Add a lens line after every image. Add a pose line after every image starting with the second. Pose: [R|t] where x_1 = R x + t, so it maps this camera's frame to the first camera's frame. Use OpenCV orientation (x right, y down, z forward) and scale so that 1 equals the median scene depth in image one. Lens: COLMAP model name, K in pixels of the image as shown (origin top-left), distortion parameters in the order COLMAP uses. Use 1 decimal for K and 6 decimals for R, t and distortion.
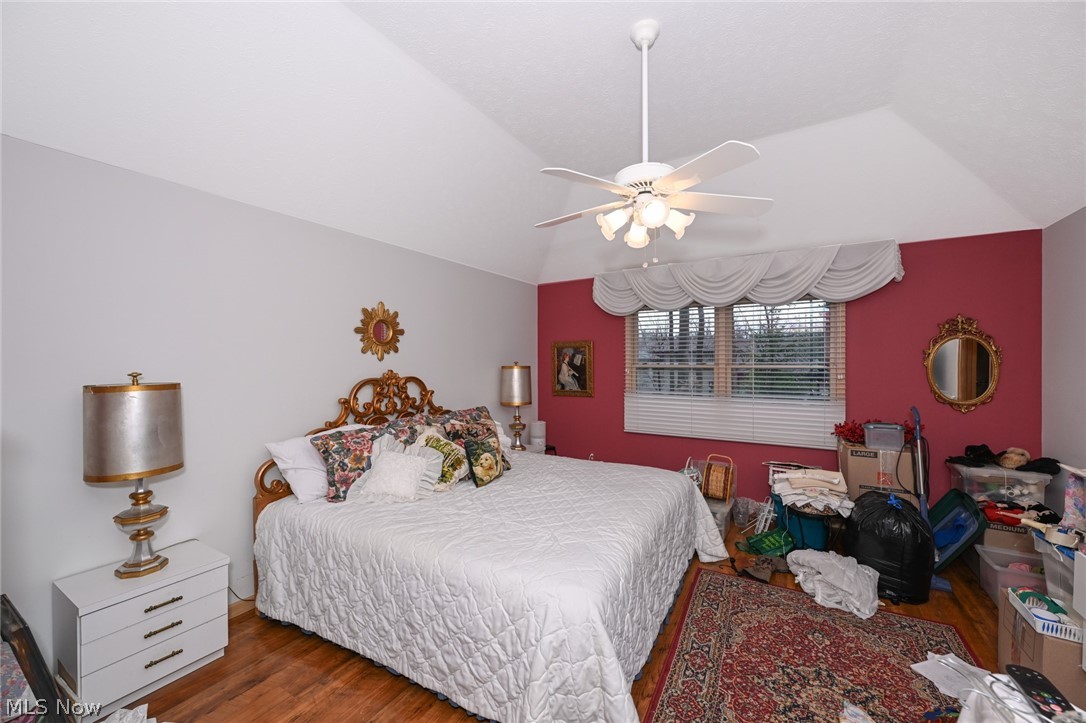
lens RADIAL K [[415.3, 0, 537.4], [0, 415.3, 359.9], [0, 0, 1]] dist [-0.046279, 0.000067]
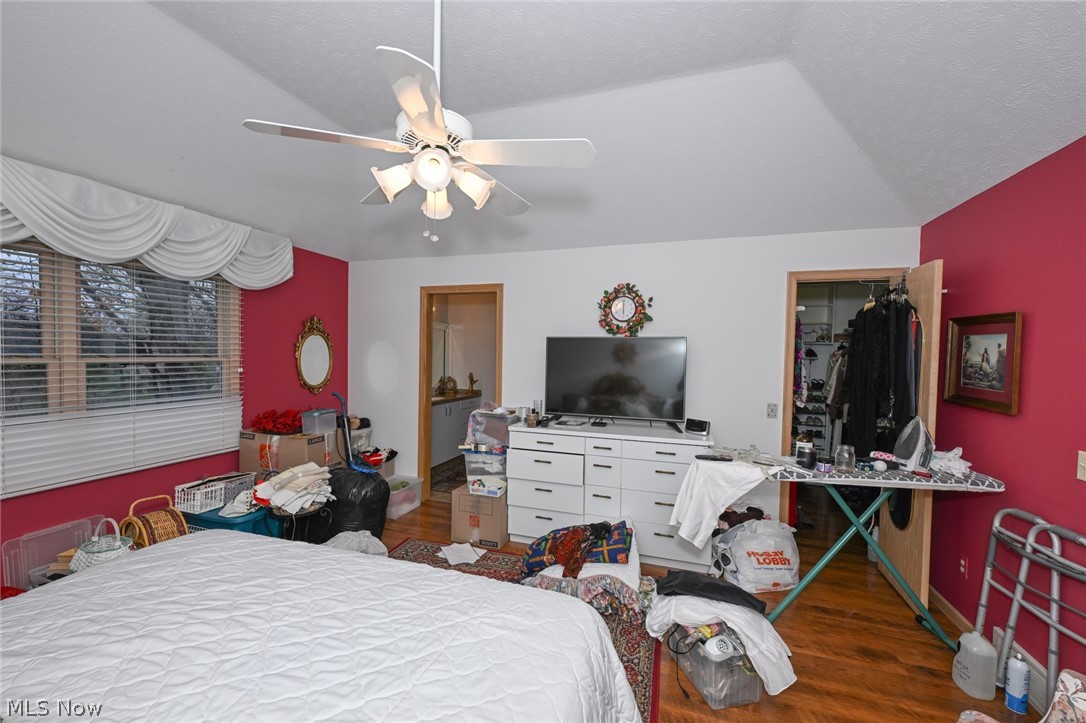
lens RADIAL K [[415.3, 0, 537.4], [0, 415.3, 359.9], [0, 0, 1]] dist [-0.046279, 0.000067]
pose [[-0.239660, -0.016295, 0.970720, -0.341449], [-0.010180, 0.999846, 0.014270, -0.000927], [-0.970804, -0.006462, -0.239789, 0.613581]]
